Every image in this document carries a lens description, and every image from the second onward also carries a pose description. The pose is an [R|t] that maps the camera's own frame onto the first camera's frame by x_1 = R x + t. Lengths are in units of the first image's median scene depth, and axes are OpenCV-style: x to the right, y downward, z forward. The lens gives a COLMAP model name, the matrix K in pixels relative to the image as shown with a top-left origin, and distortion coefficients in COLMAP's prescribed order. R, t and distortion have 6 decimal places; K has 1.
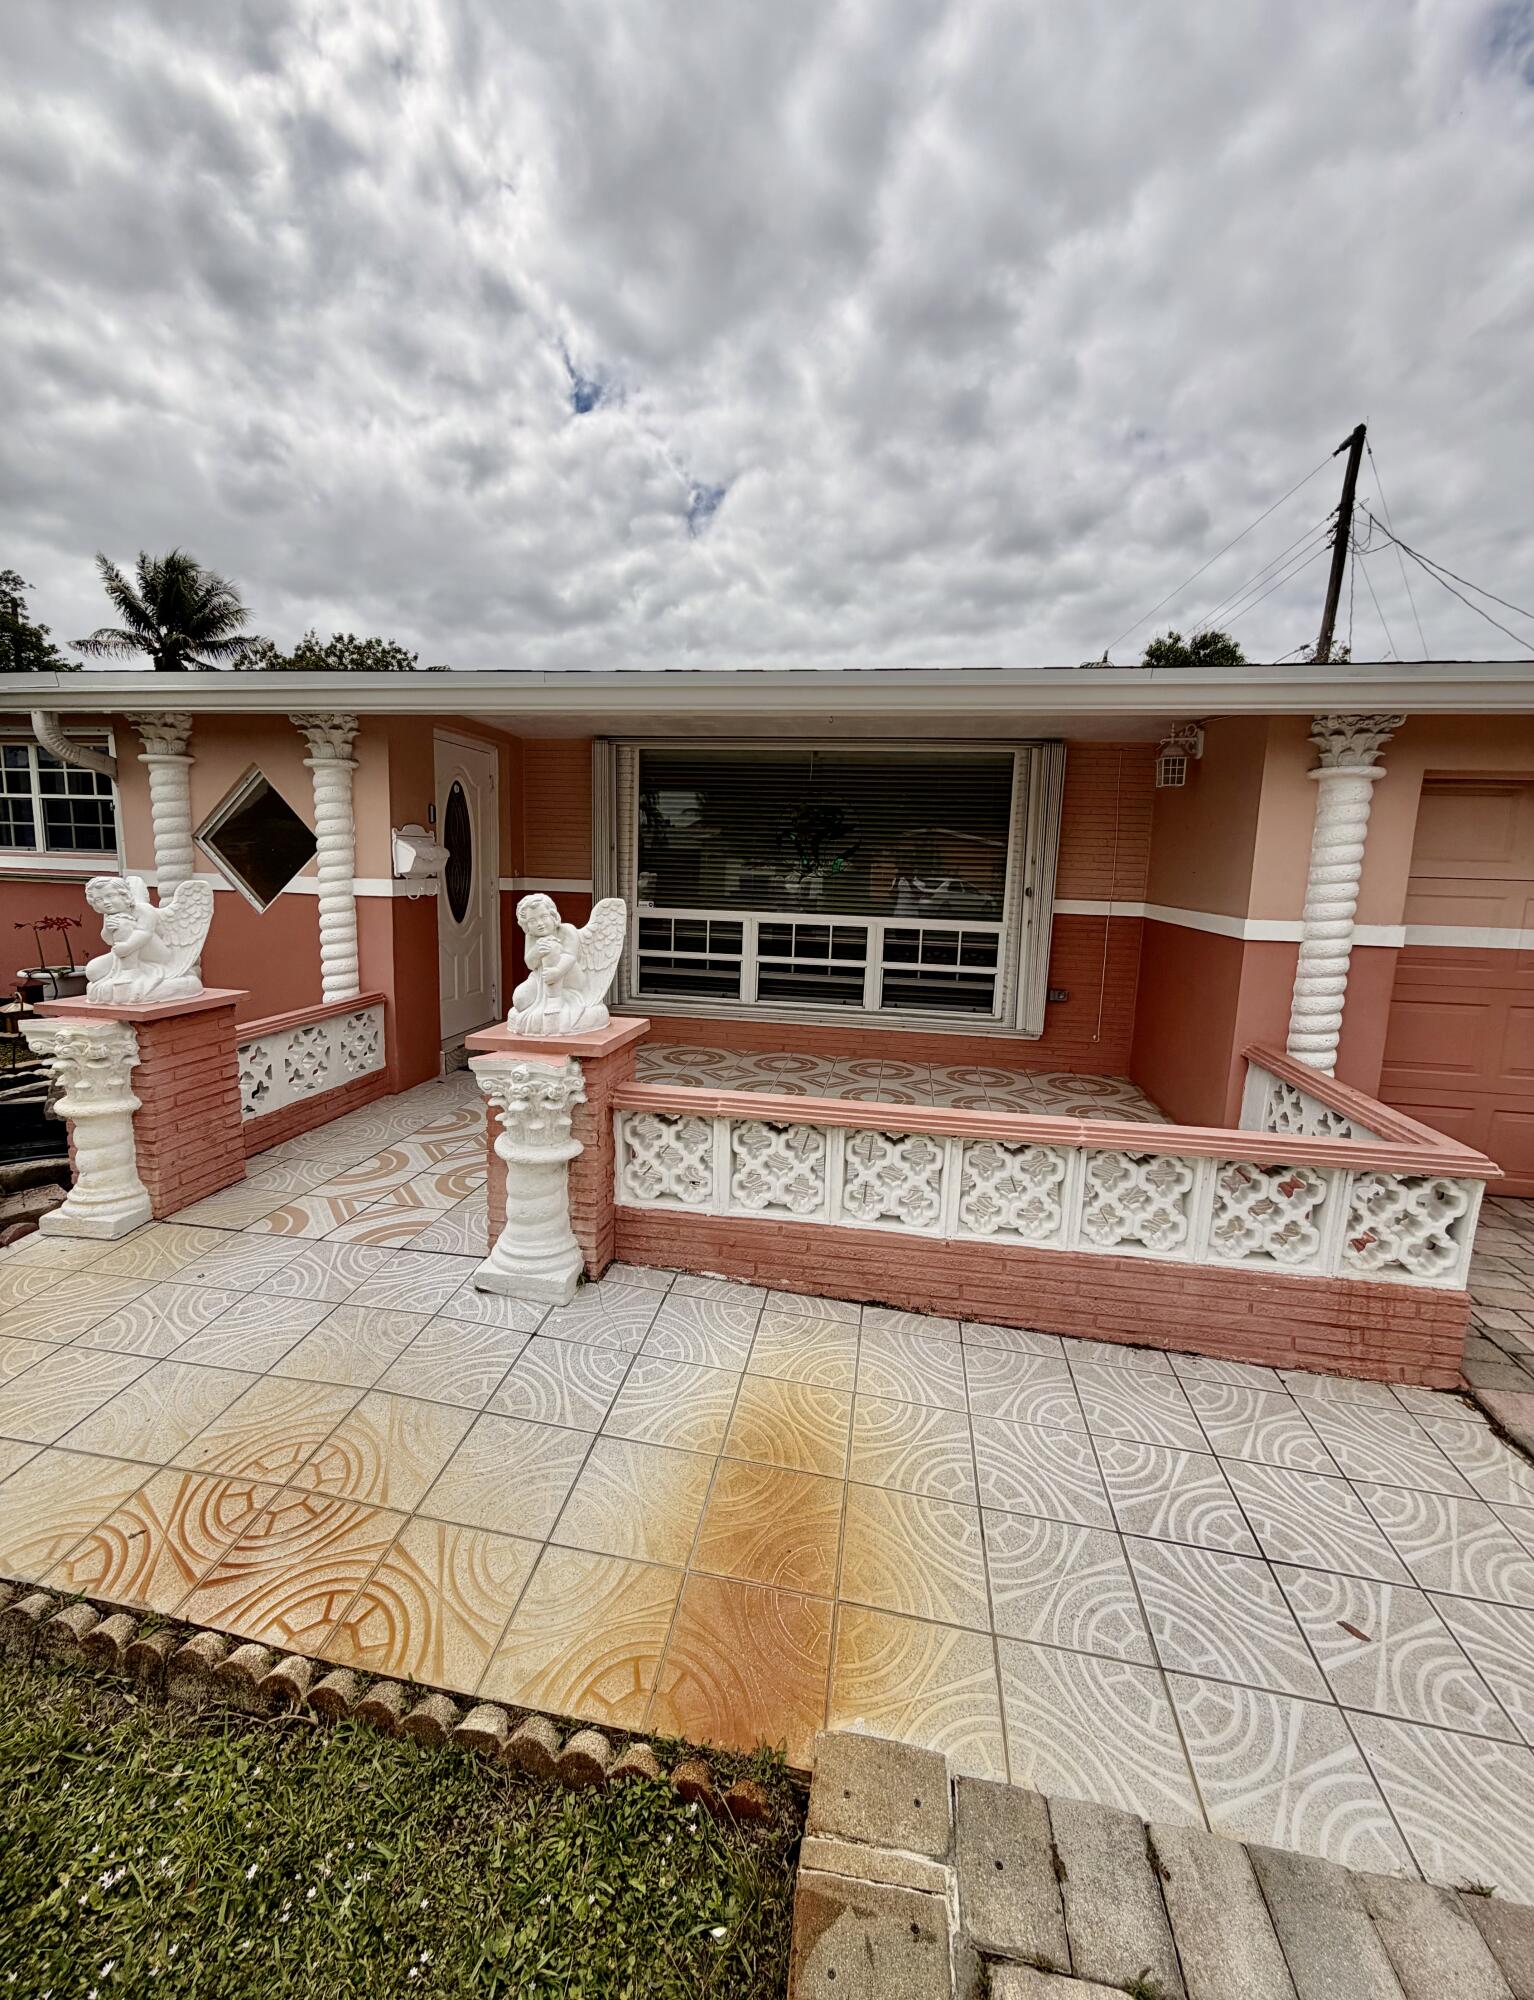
lens RADIAL K [[801.0, 0, 784.2], [0, 801.0, 962.4], [0, 0, 1]] dist [-0.003547, 0.000831]
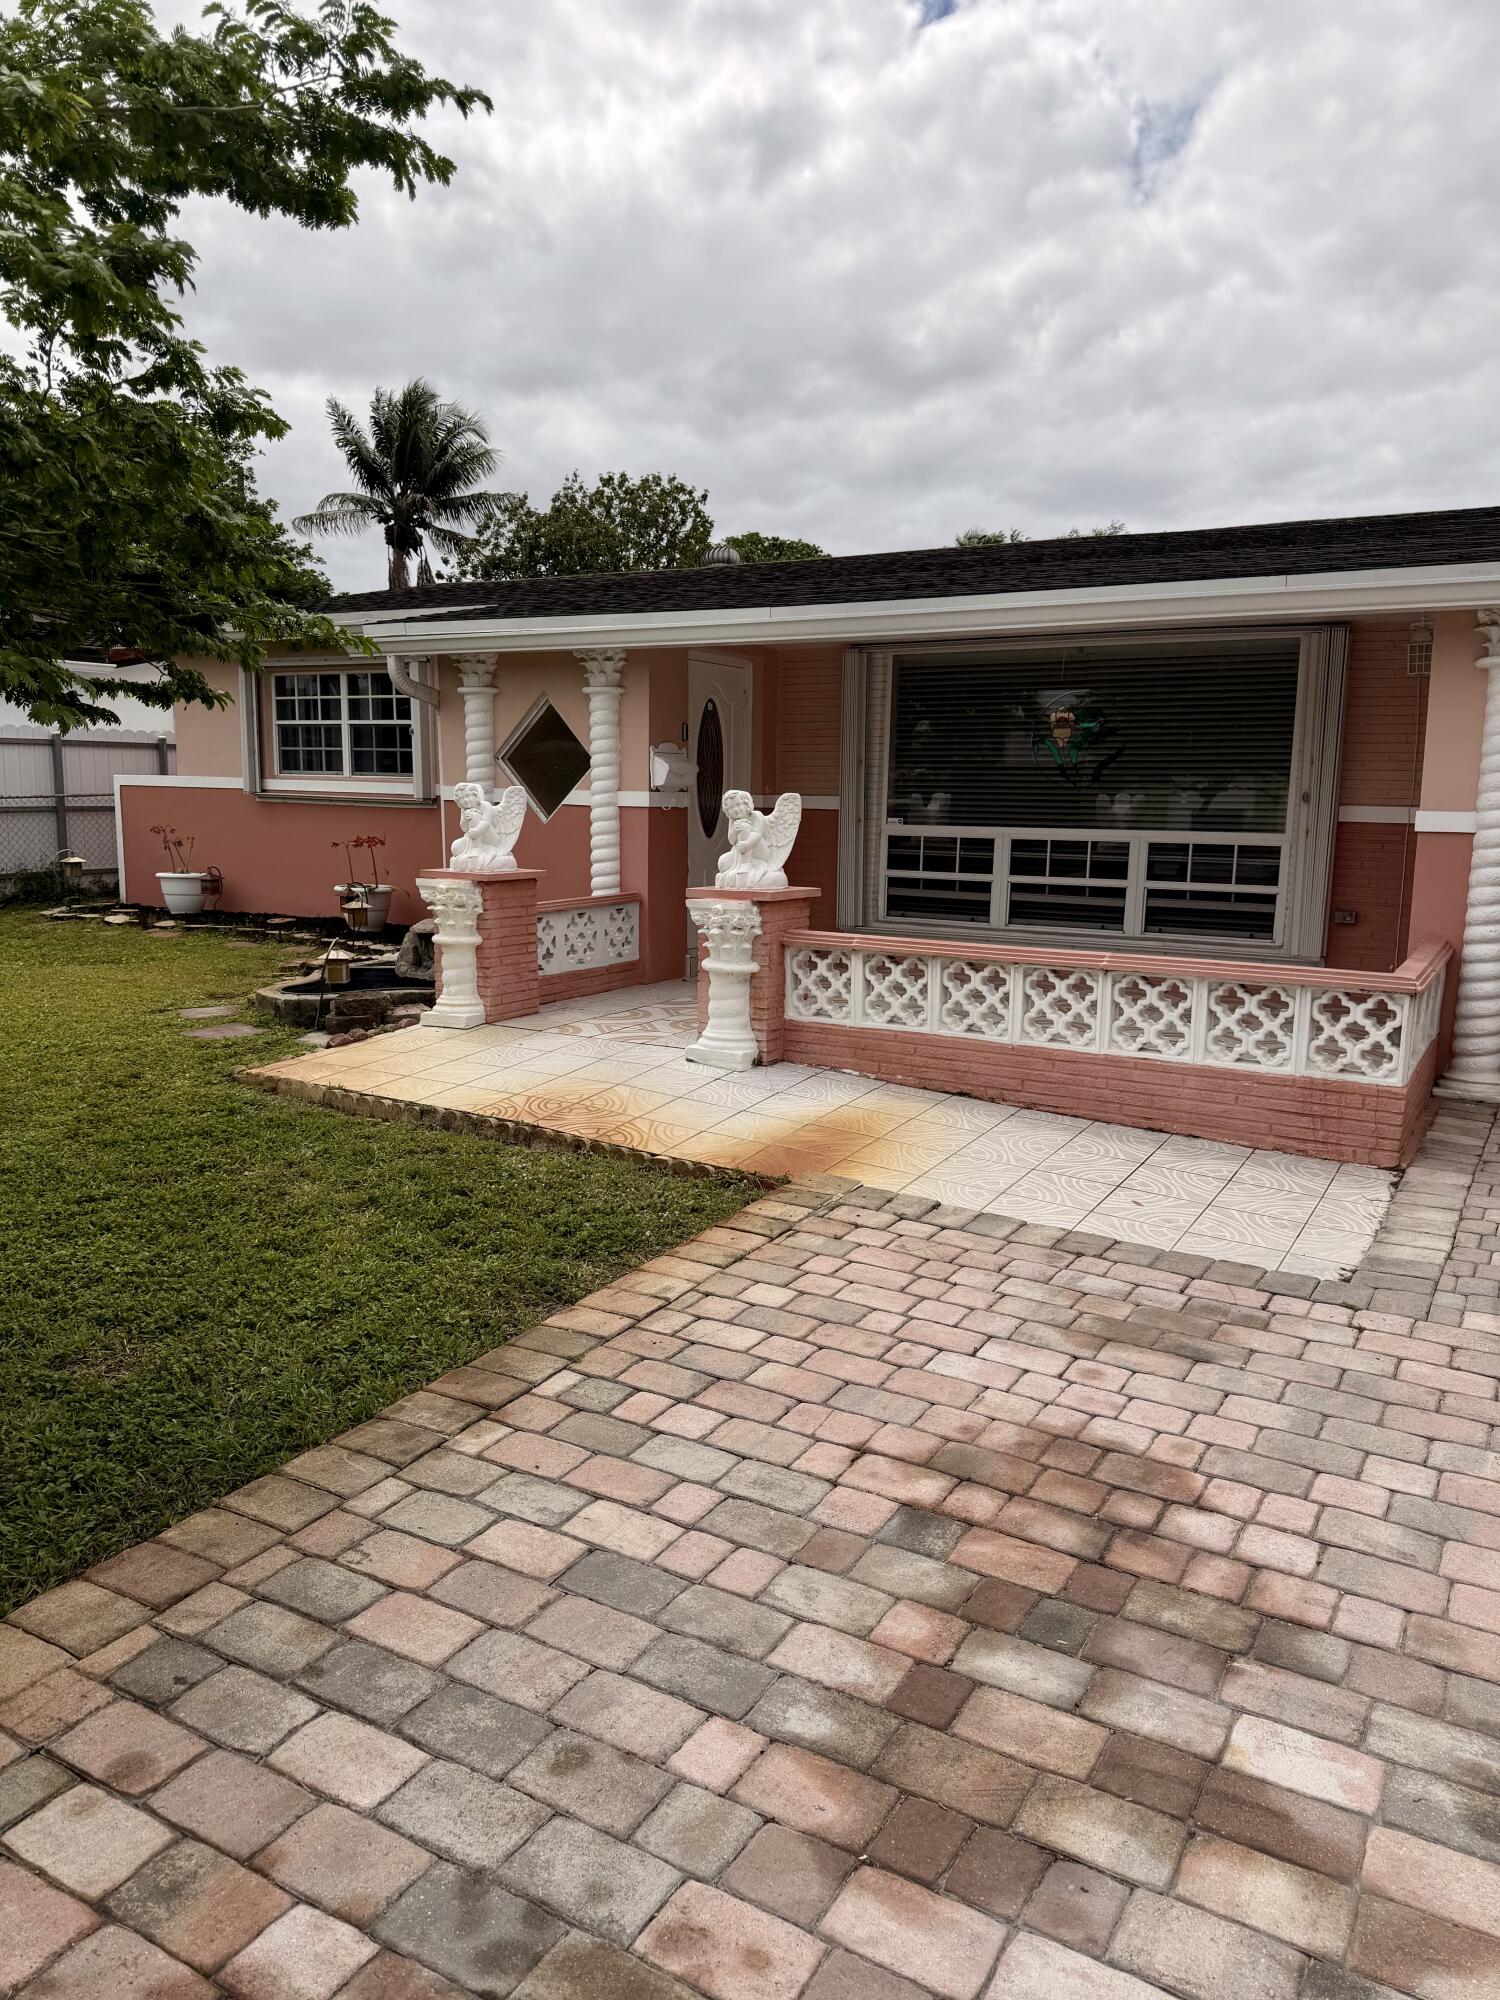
lens RADIAL K [[1467.3, 0, 758.0], [0, 1467.3, 1010.5], [0, 0, 1]] dist [0.054273, -0.047812]
pose [[0.931194, 0.036303, -0.362712, 0.324164], [-0.028022, 0.999213, 0.028068, 0.109847], [0.363445, -0.015973, 0.931479, -0.666677]]
